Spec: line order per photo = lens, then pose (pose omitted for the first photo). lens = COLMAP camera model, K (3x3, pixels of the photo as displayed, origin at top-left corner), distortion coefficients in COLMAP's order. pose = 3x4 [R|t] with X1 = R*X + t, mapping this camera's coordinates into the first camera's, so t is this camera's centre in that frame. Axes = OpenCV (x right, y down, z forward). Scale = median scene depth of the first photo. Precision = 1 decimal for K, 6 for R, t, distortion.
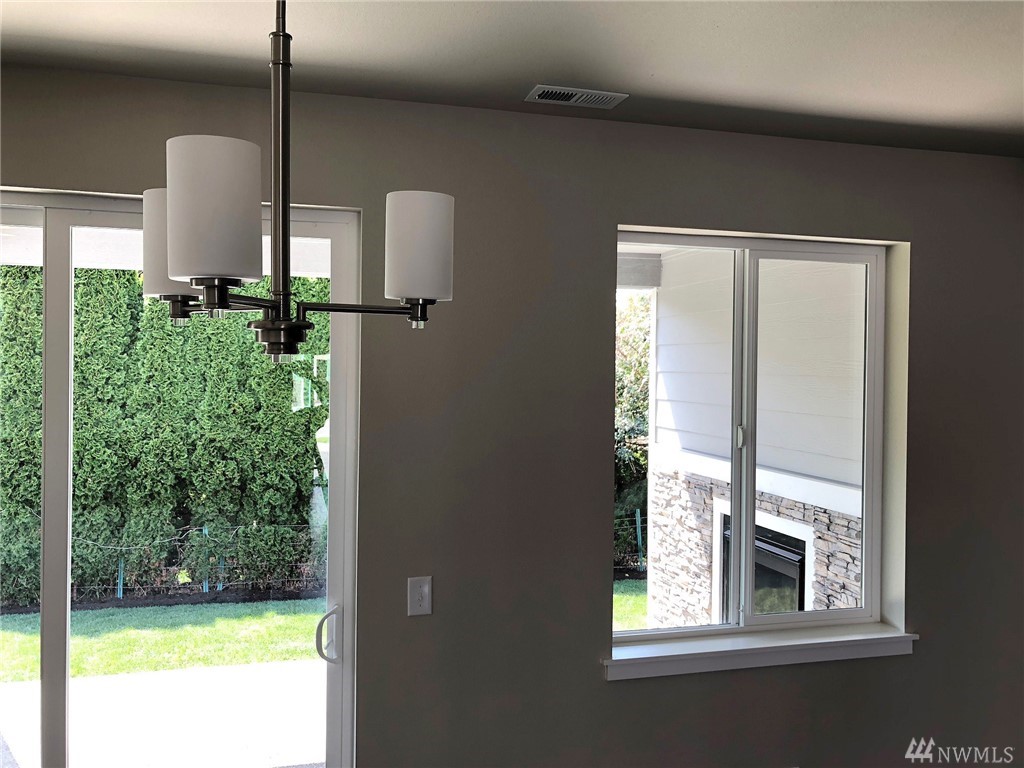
lens RADIAL K [[840.2, 0, 512.3], [0, 840.2, 379.2], [0, 0, 1]] dist [0.027054, -0.012414]
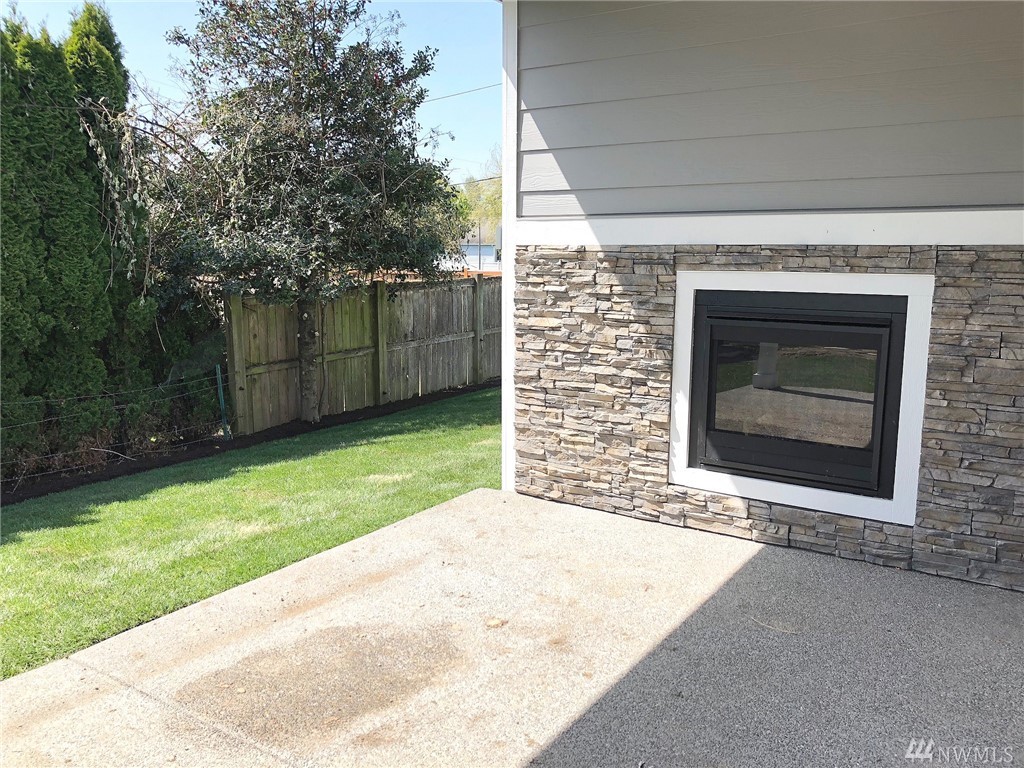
lens RADIAL K [[840.2, 0, 513.9], [0, 840.2, 392.6], [0, 0, 1]] dist [0.027054, -0.012414]
pose [[0.767033, -0.123627, 0.629584, -0.332506], [0.016613, 0.984759, 0.173131, 0.111793], [-0.641392, -0.122338, 0.757396, 0.509898]]
